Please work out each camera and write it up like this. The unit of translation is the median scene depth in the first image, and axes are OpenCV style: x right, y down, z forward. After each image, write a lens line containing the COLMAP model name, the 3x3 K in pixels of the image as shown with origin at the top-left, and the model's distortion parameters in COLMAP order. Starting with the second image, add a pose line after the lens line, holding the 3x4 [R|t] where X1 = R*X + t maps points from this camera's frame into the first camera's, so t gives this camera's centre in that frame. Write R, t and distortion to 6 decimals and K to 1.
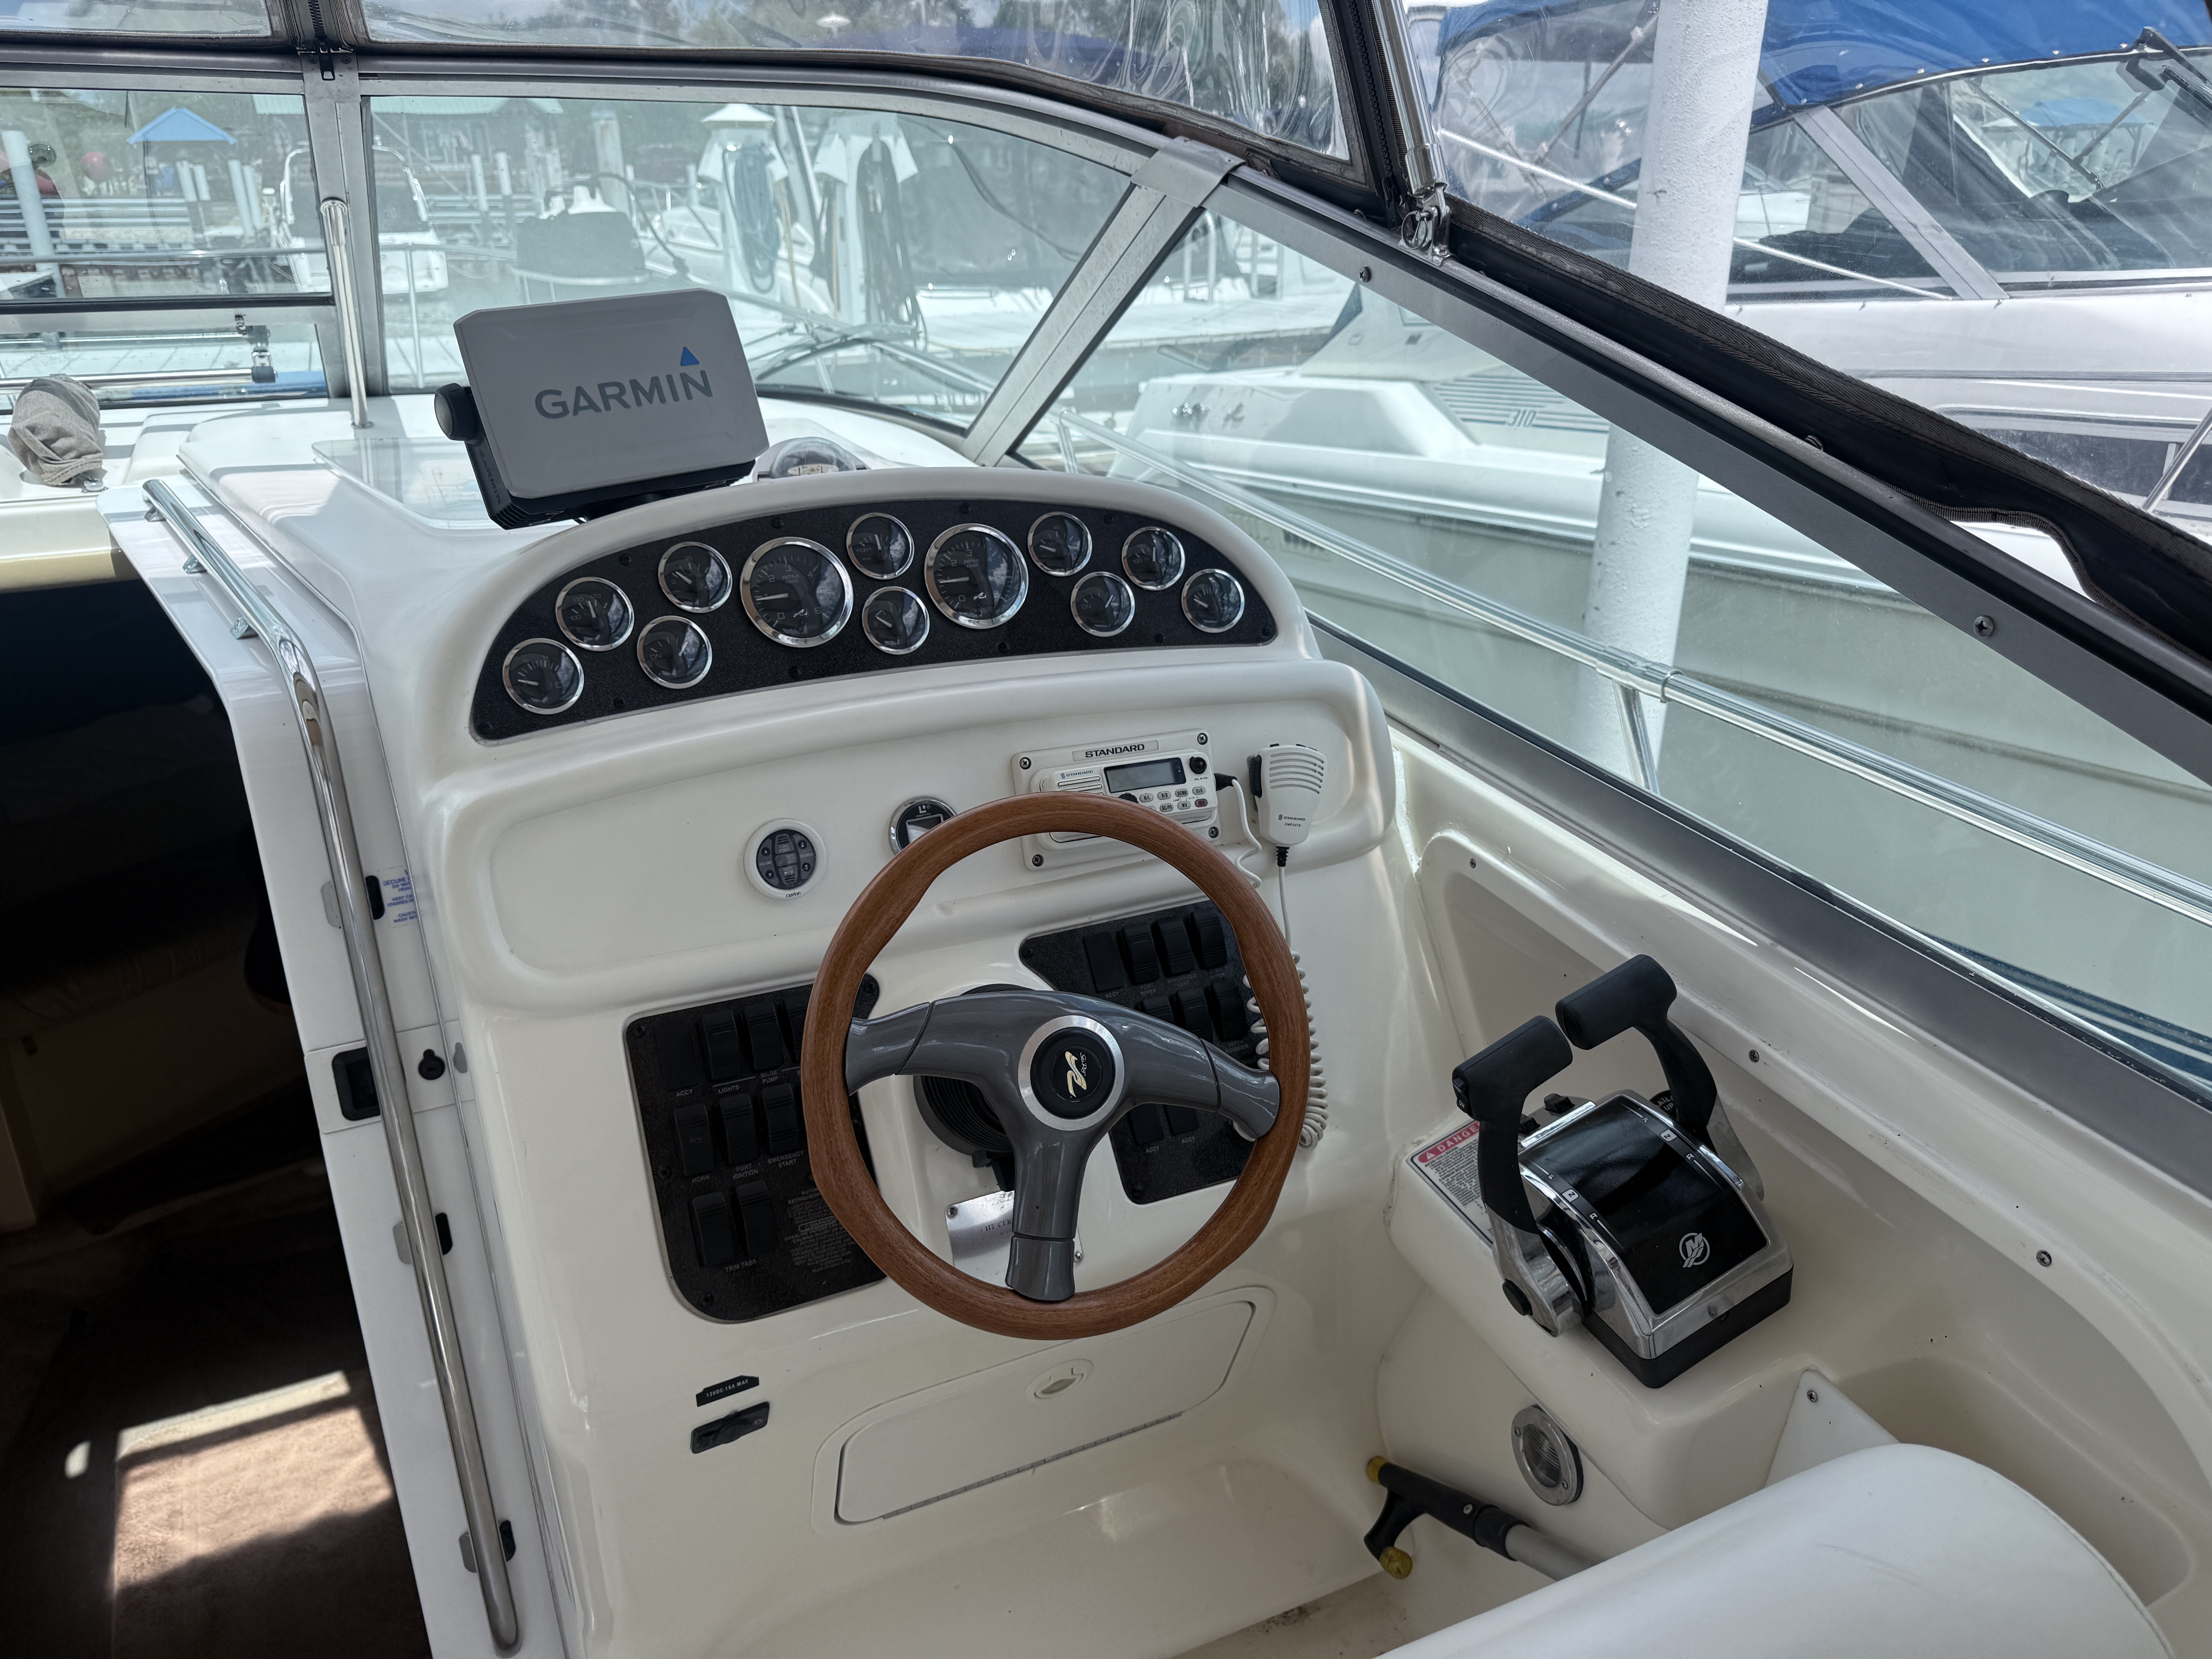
lens RADIAL K [[1603.3, 0, 1056.8], [0, 1603.3, 822.6], [0, 0, 1]] dist [0.077770, -0.043716]
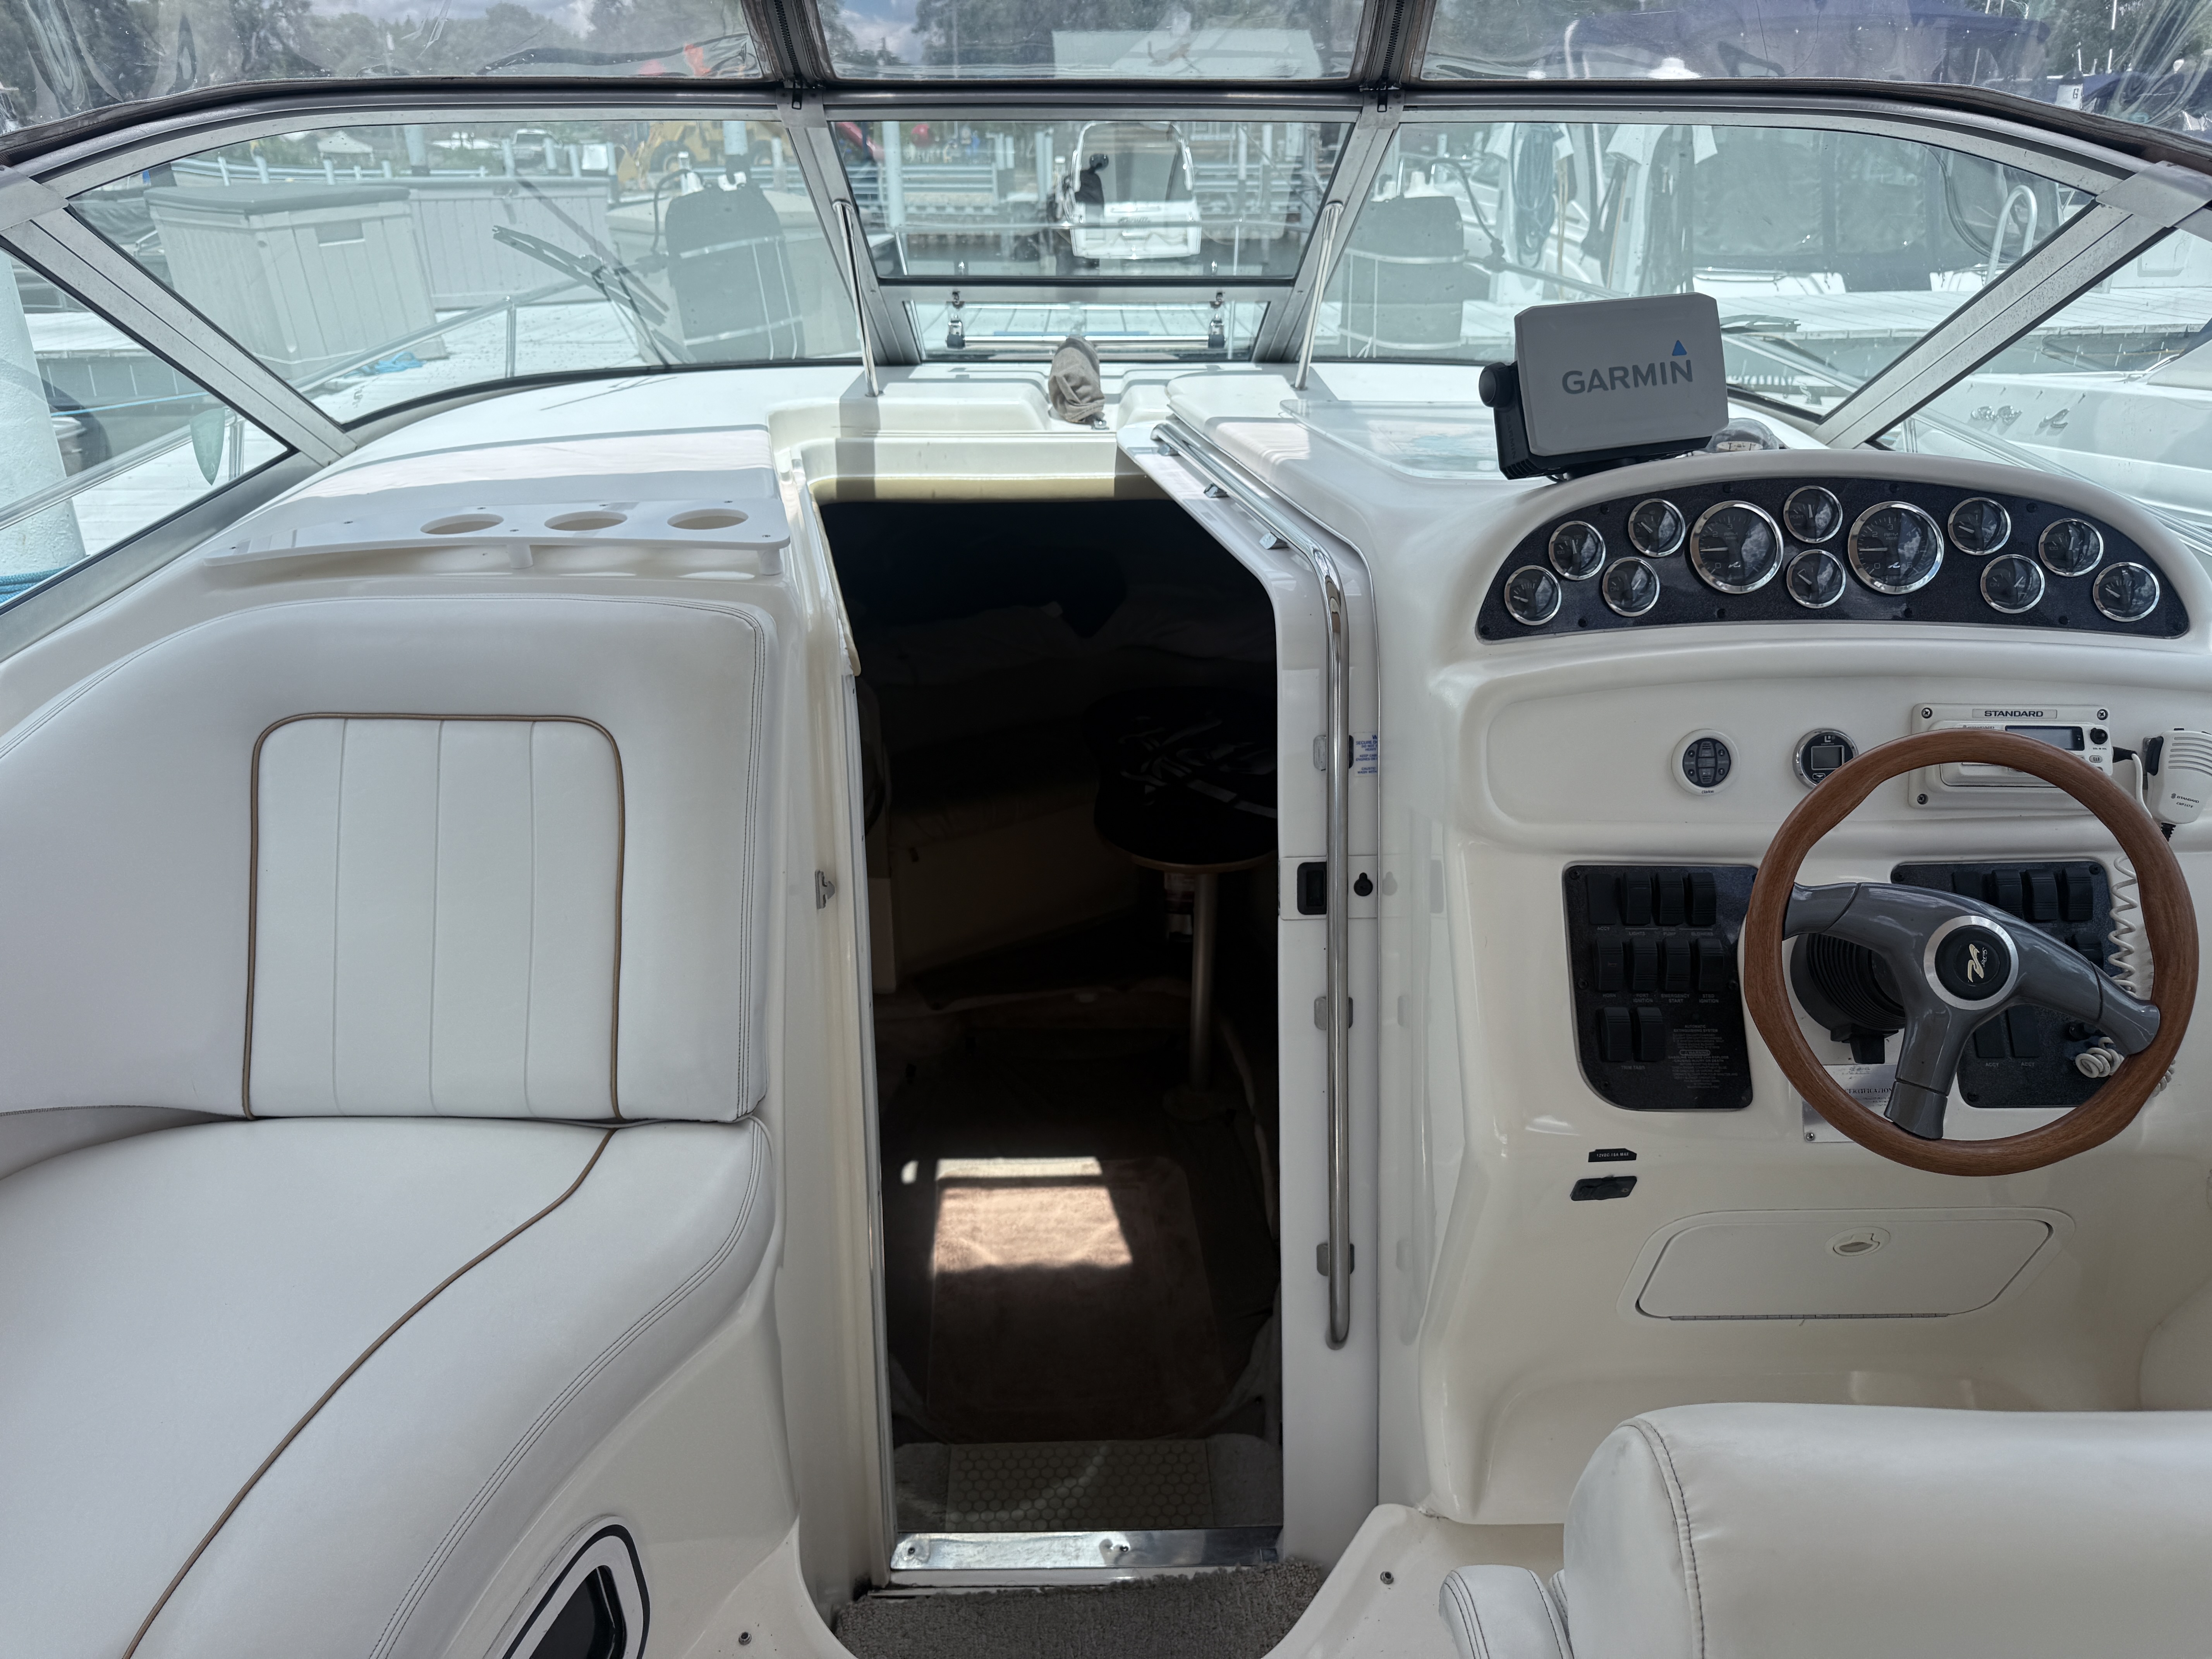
lens RADIAL K [[1588.1, 0, 1100.1], [0, 1588.1, 839.8], [0, 0, 1]] dist [0.110771, -0.112064]
pose [[0.928224, 0.161065, -0.335347, -0.147785], [-0.151291, 0.986944, 0.055258, 0.069694], [0.339869, -0.000557, 0.940473, -0.268068]]
